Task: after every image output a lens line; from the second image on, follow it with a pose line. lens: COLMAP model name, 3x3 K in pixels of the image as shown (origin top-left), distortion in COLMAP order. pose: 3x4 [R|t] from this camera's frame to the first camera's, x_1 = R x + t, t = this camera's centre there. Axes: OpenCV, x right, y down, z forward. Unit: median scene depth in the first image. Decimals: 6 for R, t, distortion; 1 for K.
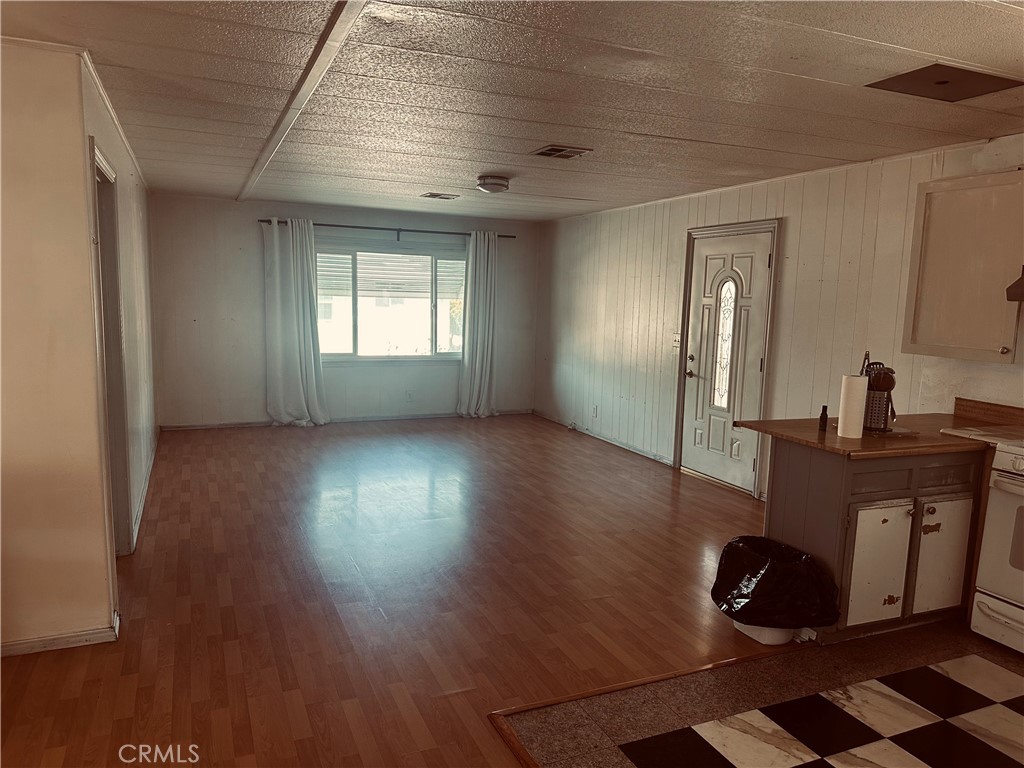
lens RADIAL K [[719.1, 0, 509.2], [0, 719.1, 398.1], [0, 0, 1]] dist [0.058724, -0.060112]
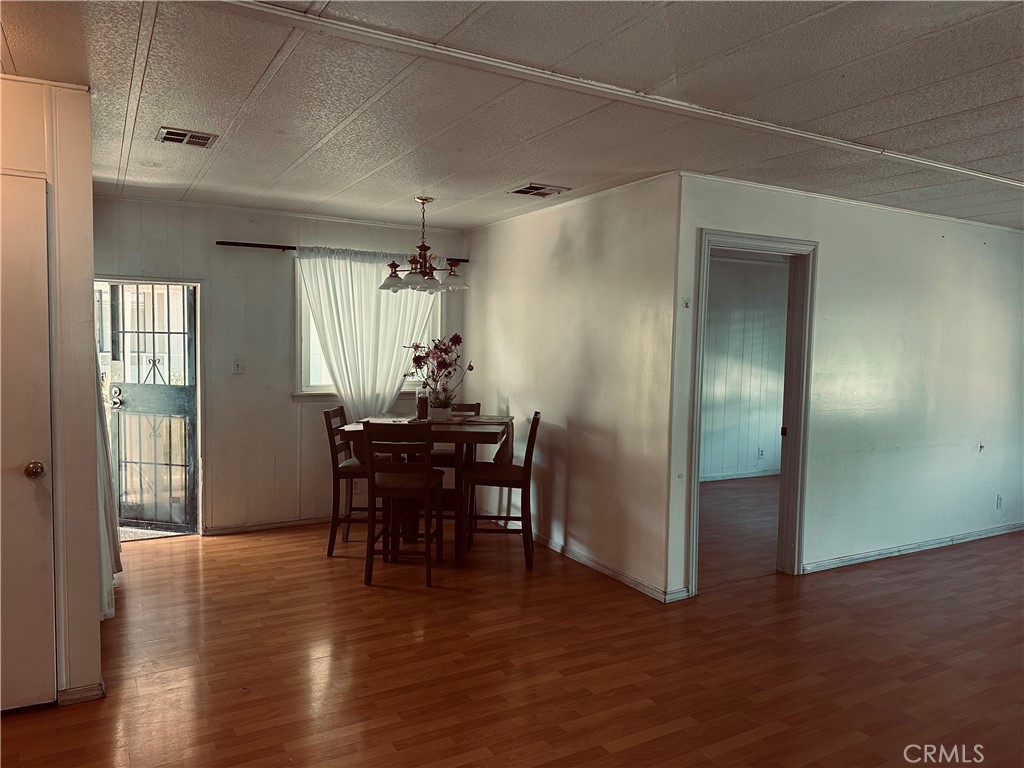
lens RADIAL K [[719.1, 0, 509.2], [0, 719.1, 398.1], [0, 0, 1]] dist [0.058724, -0.060112]
pose [[0.101422, 0.047211, -0.993723, 0.800389], [-0.160844, 0.986510, 0.030452, -0.030655], [0.981755, 0.156746, 0.107648, 0.586727]]
